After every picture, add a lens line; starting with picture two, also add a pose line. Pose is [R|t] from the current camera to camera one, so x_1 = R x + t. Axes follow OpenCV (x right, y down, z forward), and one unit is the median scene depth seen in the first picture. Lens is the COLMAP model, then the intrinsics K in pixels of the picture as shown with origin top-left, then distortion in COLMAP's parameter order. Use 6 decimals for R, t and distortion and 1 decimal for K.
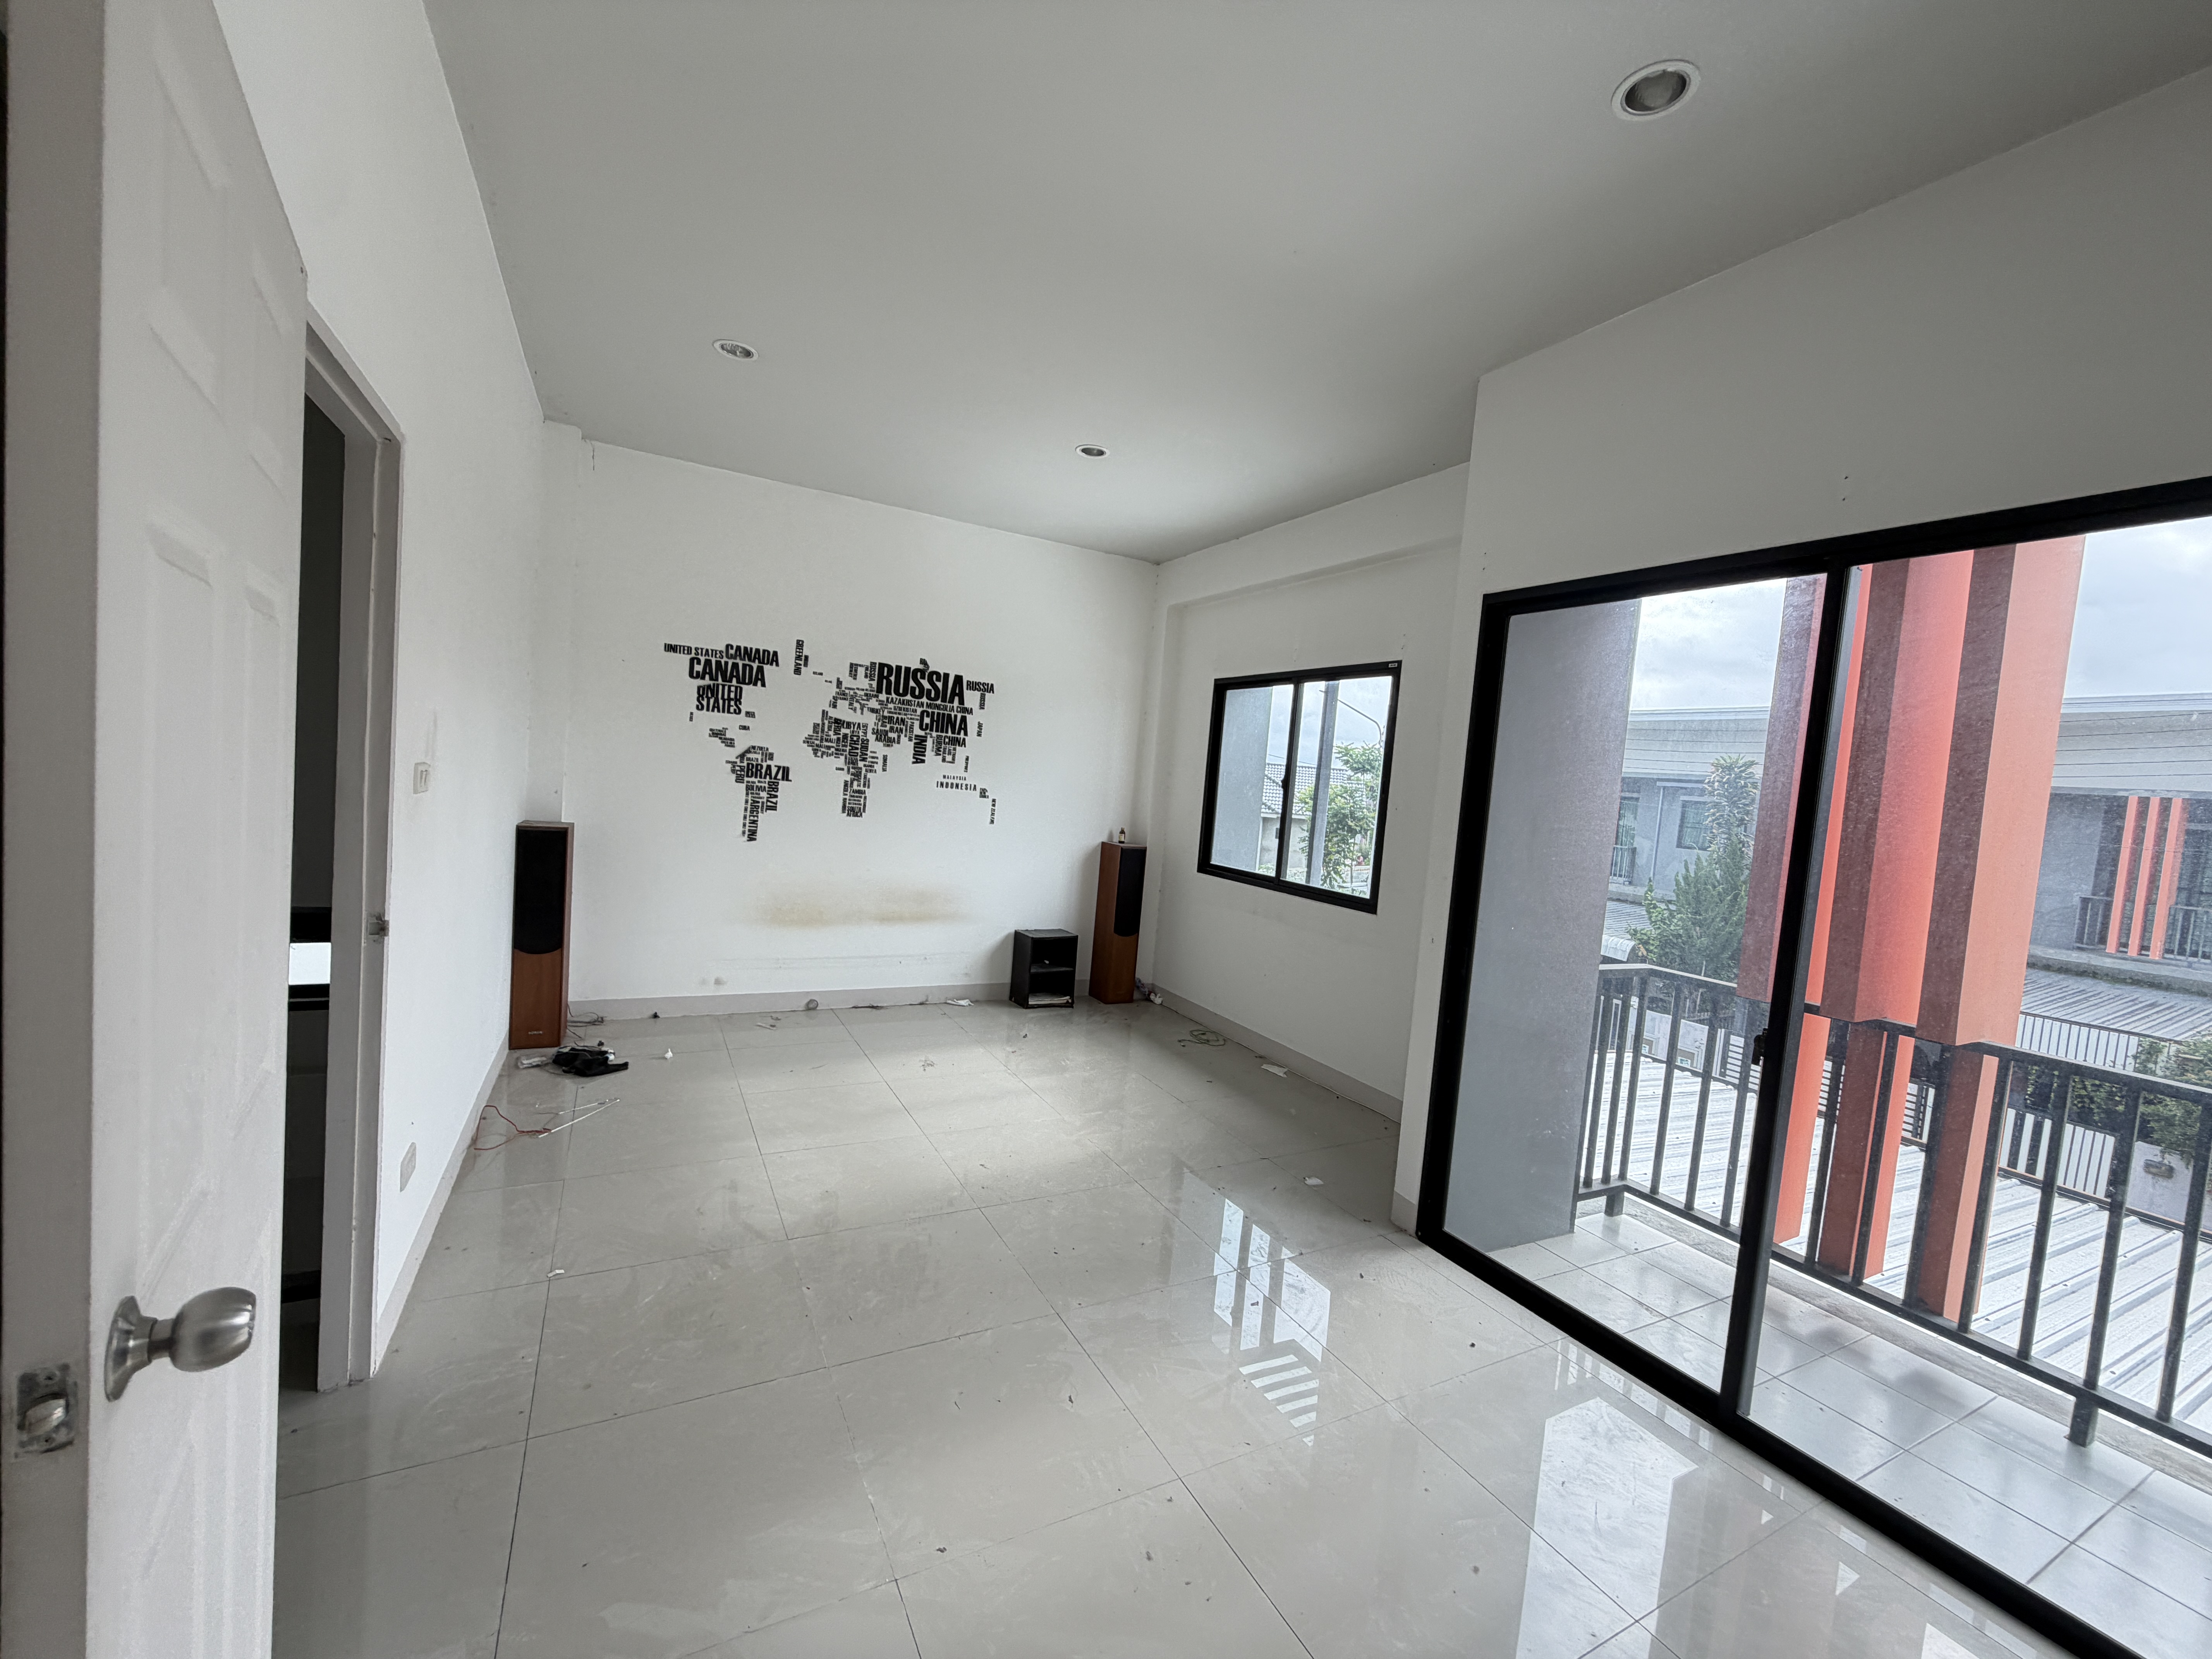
lens RADIAL K [[883.0, 0, 1096.8], [0, 883.0, 832.4], [0, 0, 1]] dist [0.001420, 0.000213]
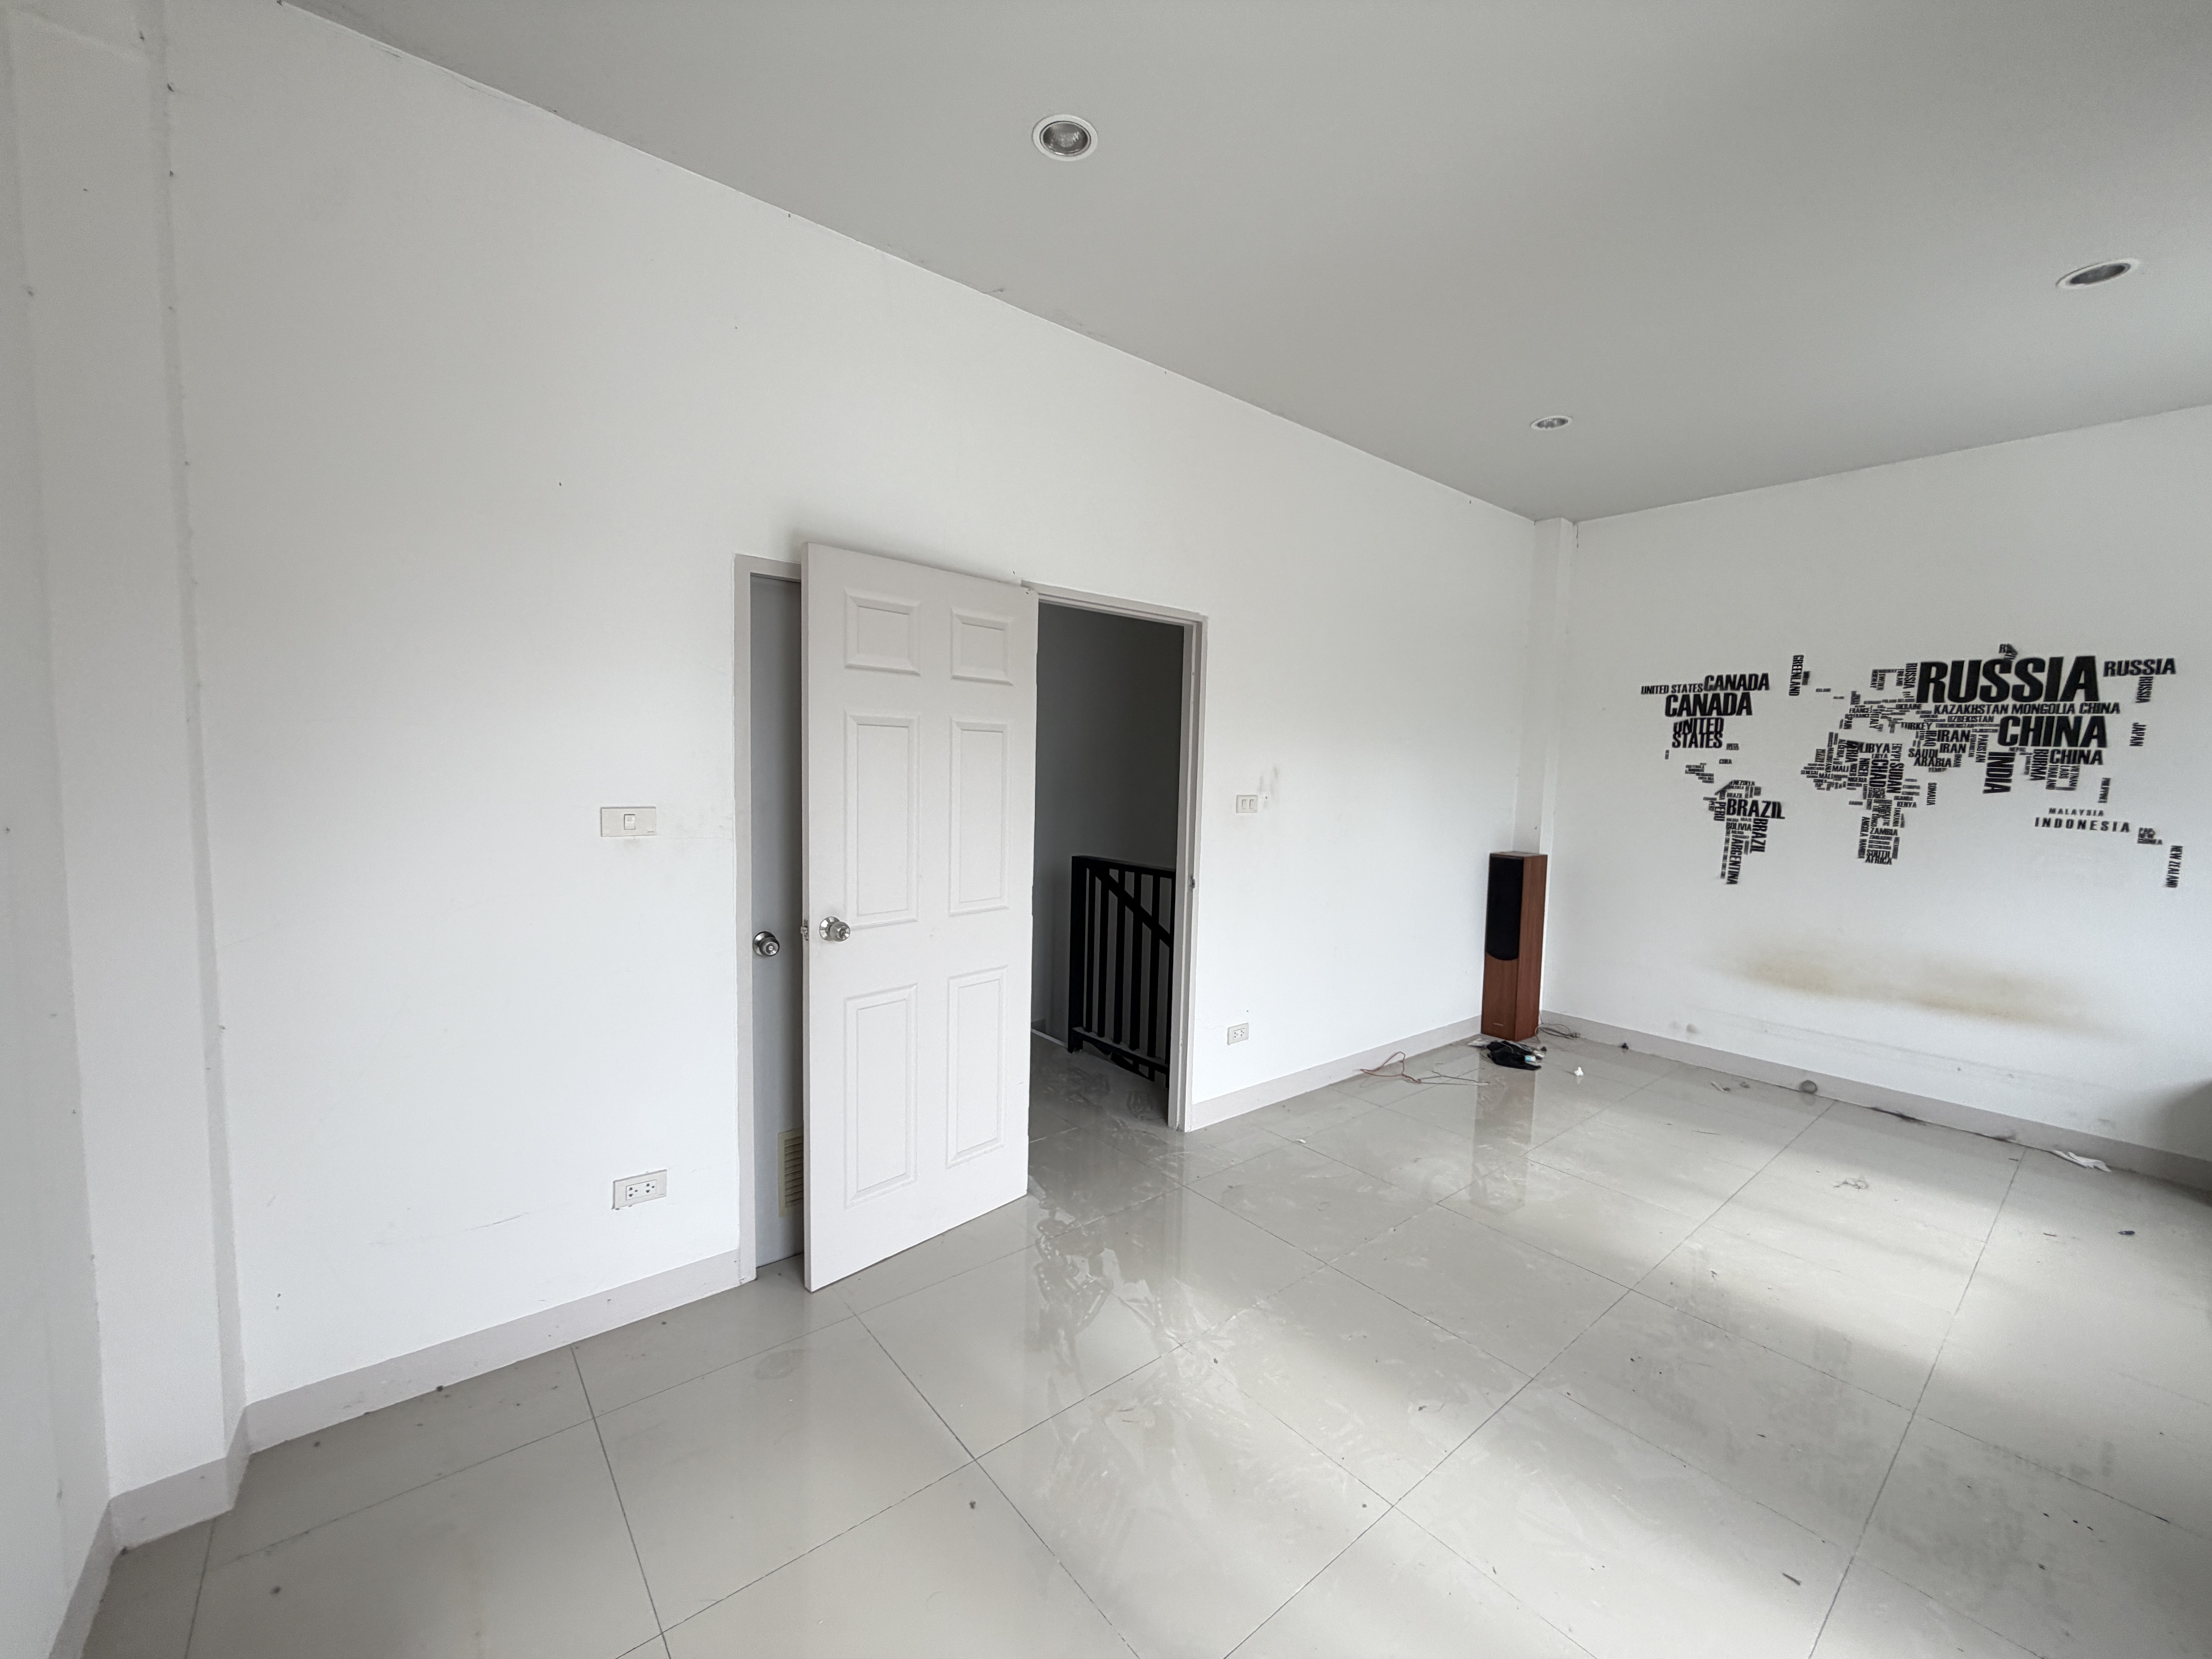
lens RADIAL K [[883.0, 0, 1096.8], [0, 883.0, 832.4], [0, 0, 1]] dist [0.001420, 0.000213]
pose [[0.191572, 0.001389, -0.981477, 0.371186], [-0.069264, 0.997525, -0.012108, 0.012706], [0.979031, 0.070301, 0.191195, 0.169932]]
